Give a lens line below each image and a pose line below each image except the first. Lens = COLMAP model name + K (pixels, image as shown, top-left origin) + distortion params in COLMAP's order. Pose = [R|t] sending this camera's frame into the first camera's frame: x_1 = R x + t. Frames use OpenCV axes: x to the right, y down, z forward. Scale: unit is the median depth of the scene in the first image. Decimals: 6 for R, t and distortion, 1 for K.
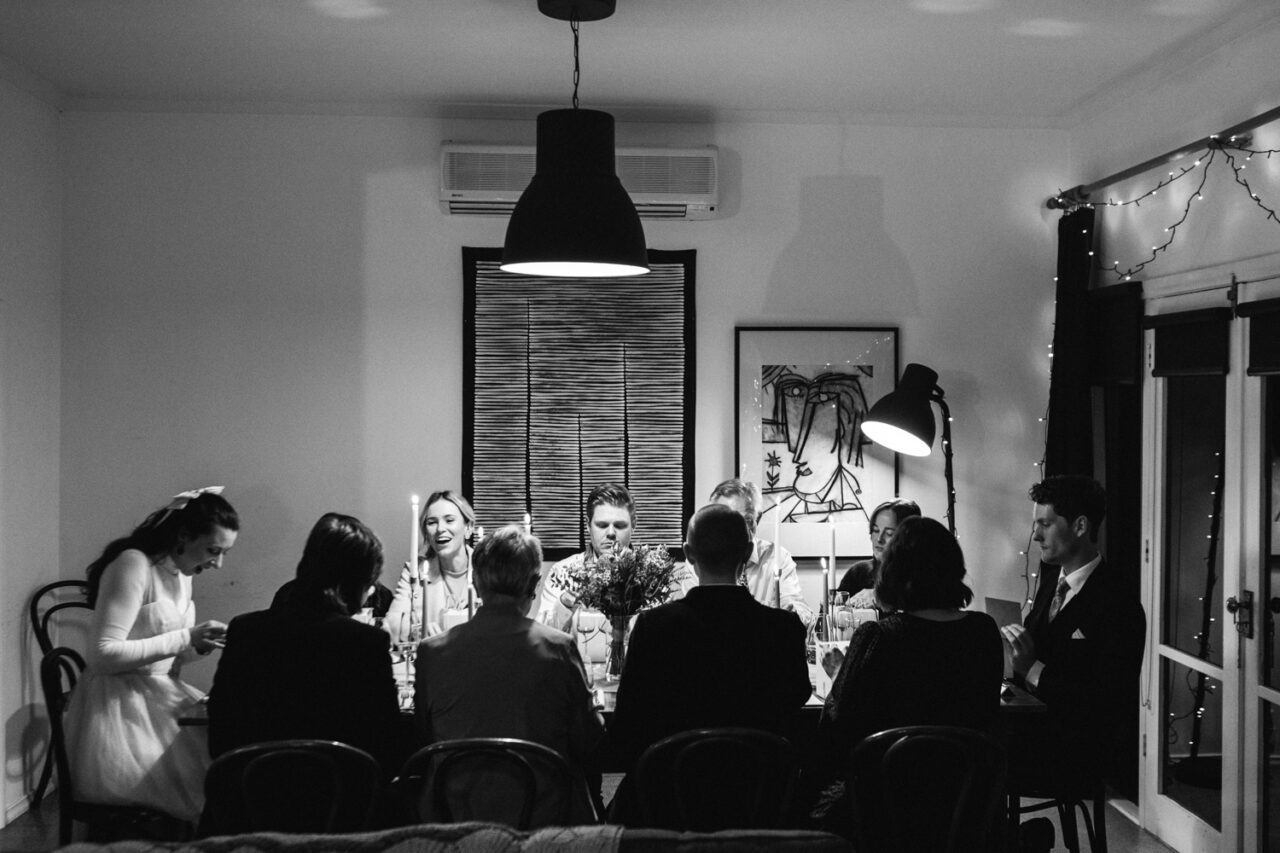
lens RADIAL K [[1338.9, 0, 692.1], [0, 1338.9, 403.6], [0, 0, 1]] dist [0.036987, 0.000000]
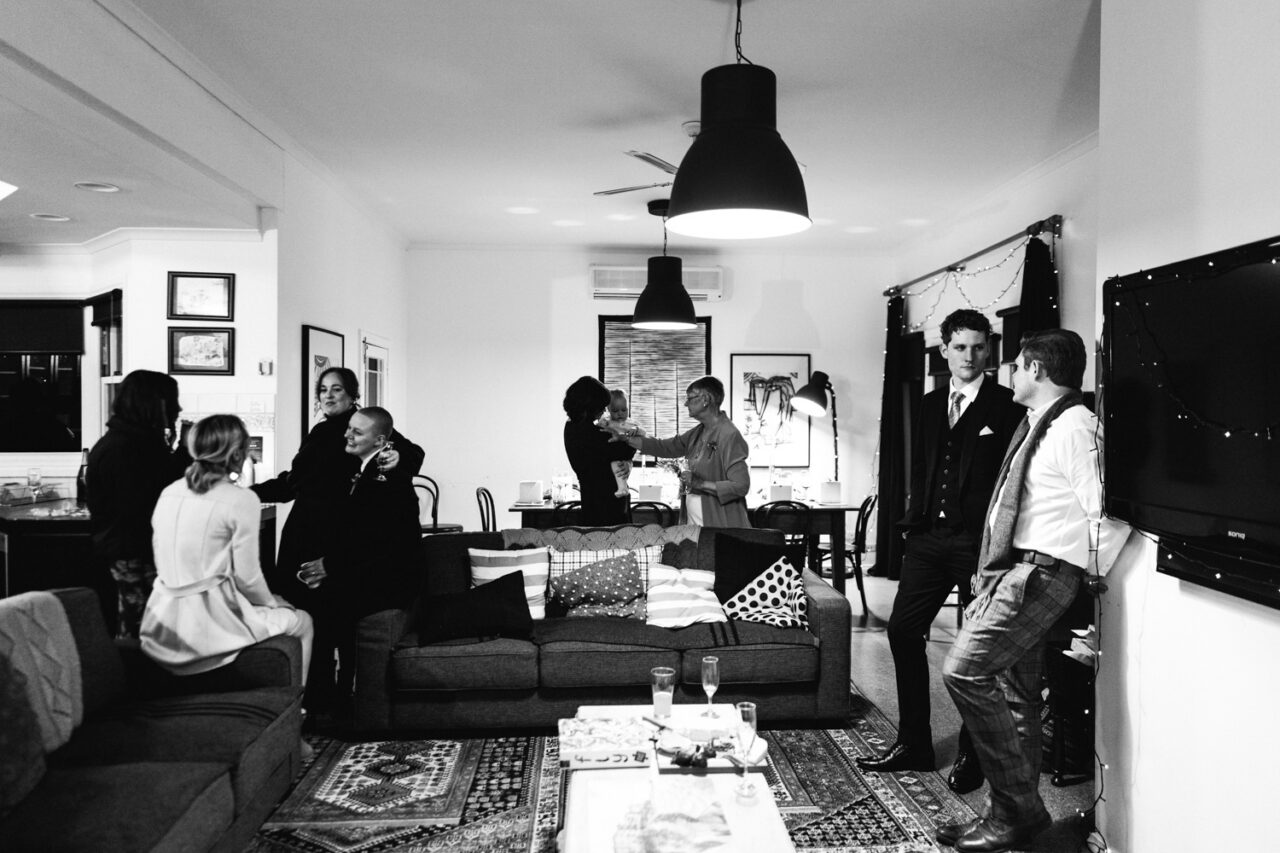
lens RADIAL K [[887.4, 0, 671.7], [0, 887.4, 406.2], [0, 0, 1]] dist [0.005198, -0.000960]
pose [[0.999917, 0.001304, -0.012787, -0.040555], [-0.001462, 0.999922, -0.012367, 0.040293], [0.012770, 0.012384, 0.999842, -0.361047]]
